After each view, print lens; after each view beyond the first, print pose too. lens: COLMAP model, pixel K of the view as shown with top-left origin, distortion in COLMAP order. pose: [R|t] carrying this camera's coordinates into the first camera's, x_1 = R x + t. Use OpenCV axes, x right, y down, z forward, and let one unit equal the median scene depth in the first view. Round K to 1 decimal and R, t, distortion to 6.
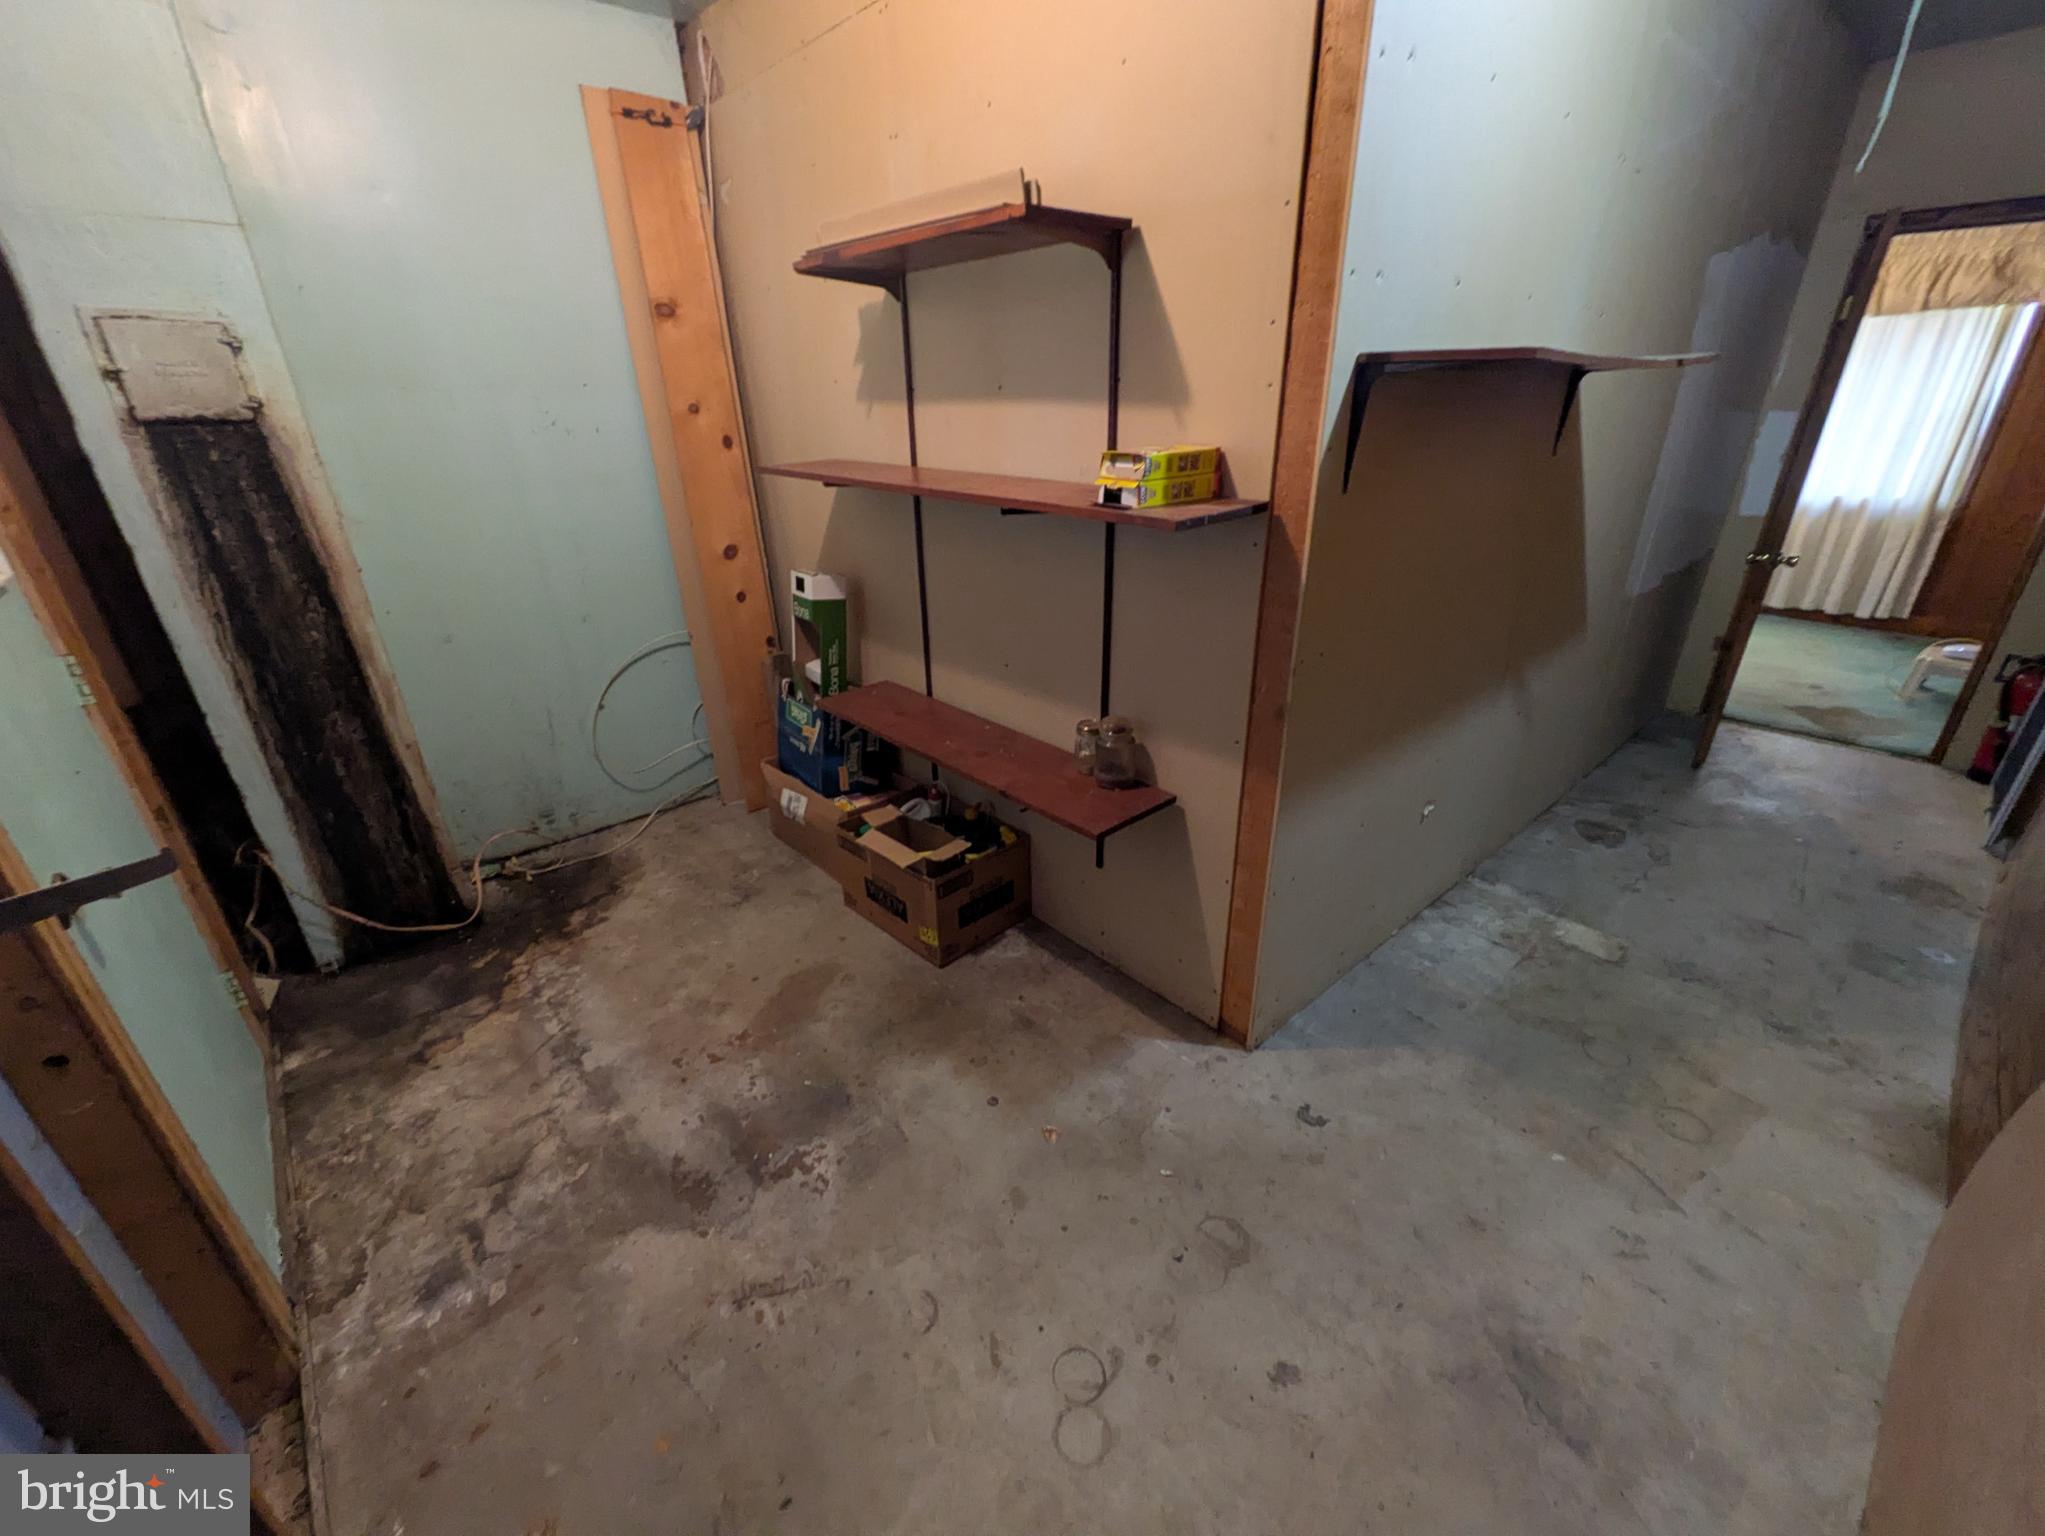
lens RADIAL K [[824.3, 0, 1022.5], [0, 824.3, 768.0], [0, 0, 1]] dist [0.001784, 0.000222]
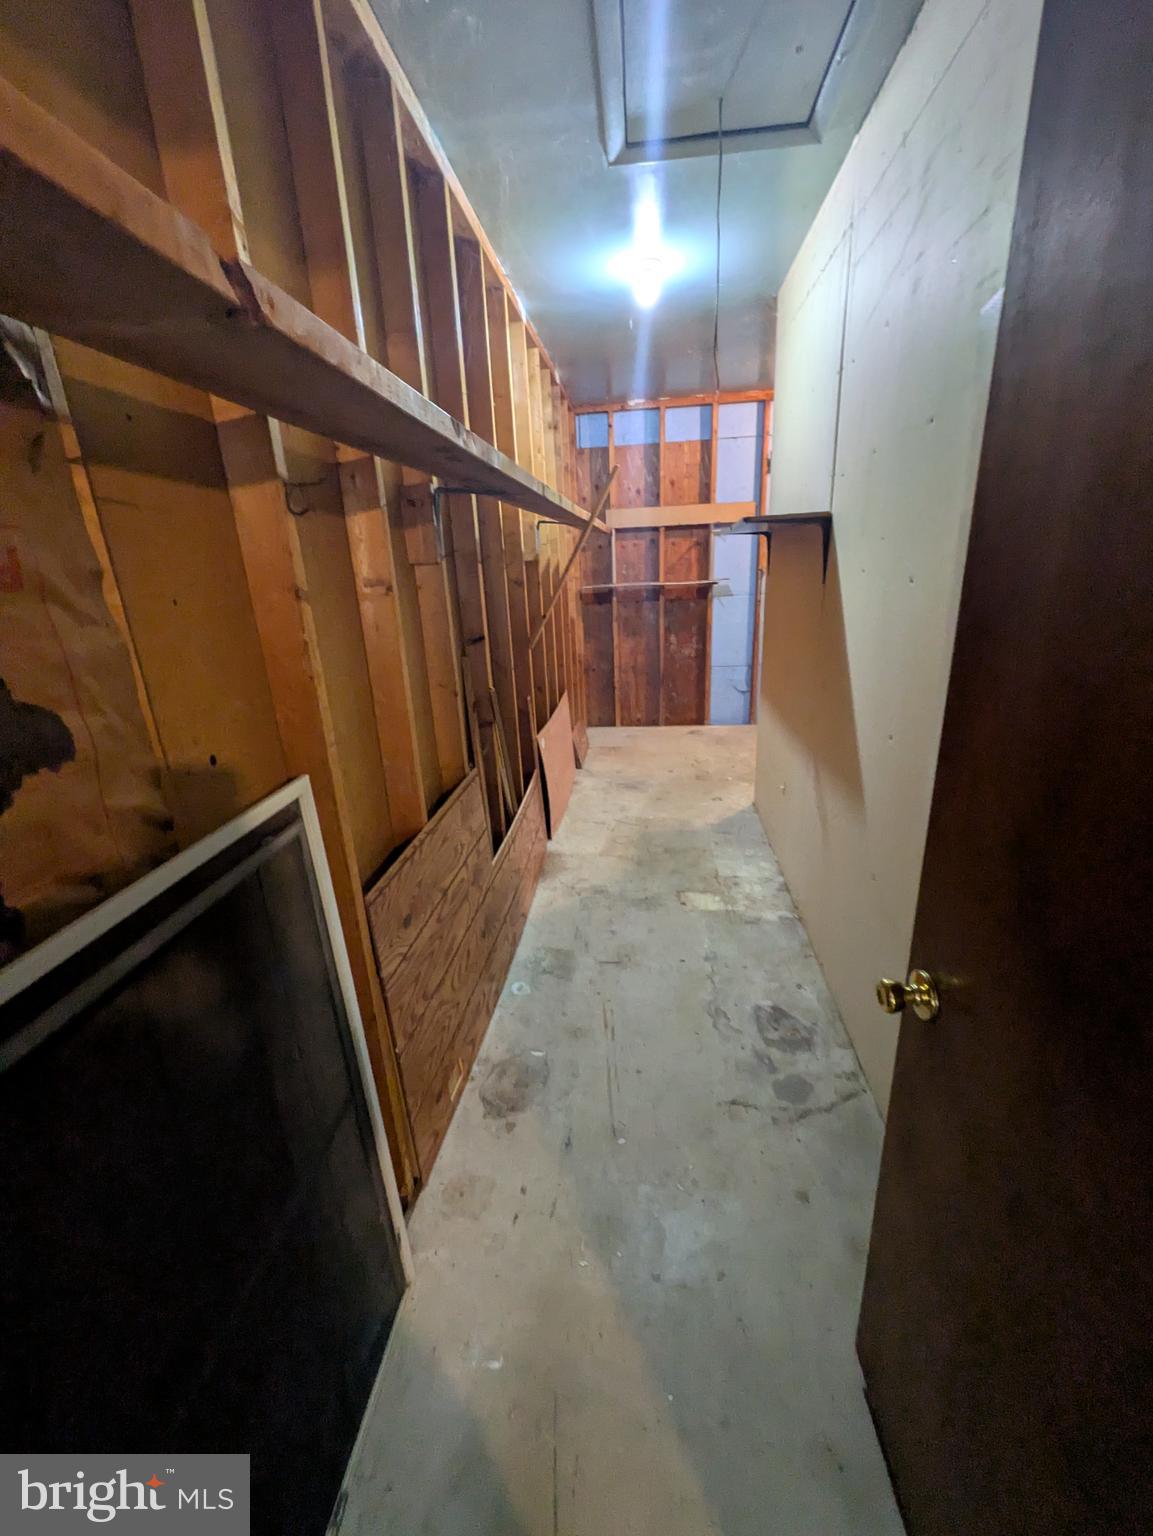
lens RADIAL K [[619.1, 0, 576.5], [0, 619.1, 768.0], [0, 0, 1]] dist [0.001784, 0.000222]
pose [[-0.734644, 0.262793, -0.625490, 1.563946], [-0.222972, 0.777205, 0.588417, -0.613350], [0.640767, 0.571744, -0.512374, 1.359592]]
